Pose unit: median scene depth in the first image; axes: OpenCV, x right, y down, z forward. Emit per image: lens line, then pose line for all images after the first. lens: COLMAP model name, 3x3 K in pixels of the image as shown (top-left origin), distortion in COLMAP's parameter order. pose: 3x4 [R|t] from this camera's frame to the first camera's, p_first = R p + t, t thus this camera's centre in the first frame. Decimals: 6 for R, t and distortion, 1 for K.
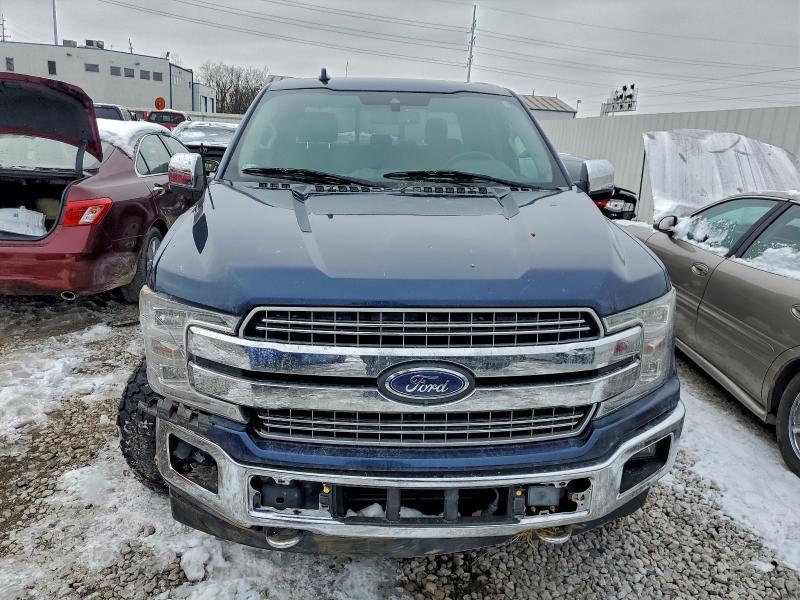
lens RADIAL K [[623.9, 0, 400.0], [0, 623.9, 300.0], [0, 0, 1]] dist [0.040603, -0.007472]
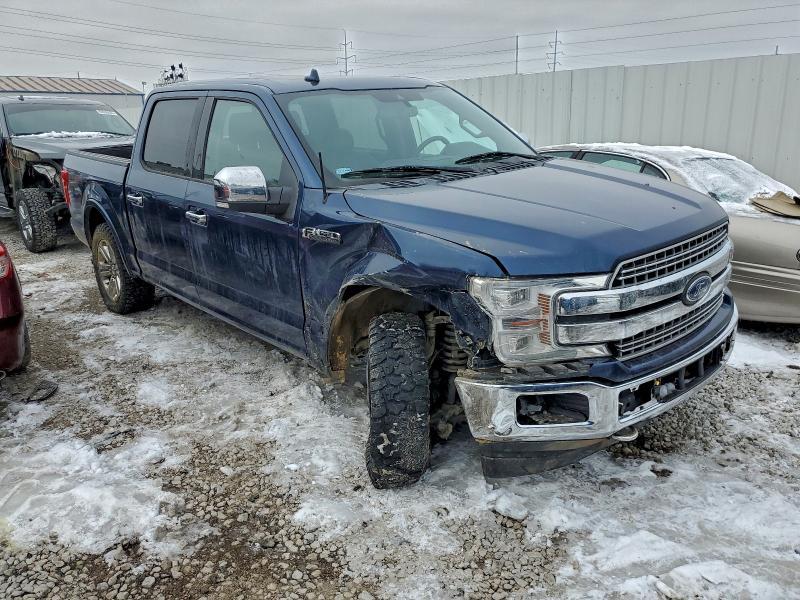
lens RADIAL K [[623.9, 0, 400.0], [0, 623.9, 300.0], [0, 0, 1]] dist [0.040603, -0.007472]
pose [[0.771006, -0.251080, 0.585242, -0.709513], [0.233137, 0.966484, 0.107503, -0.083581], [-0.592618, 0.053556, 0.803701, 0.113457]]
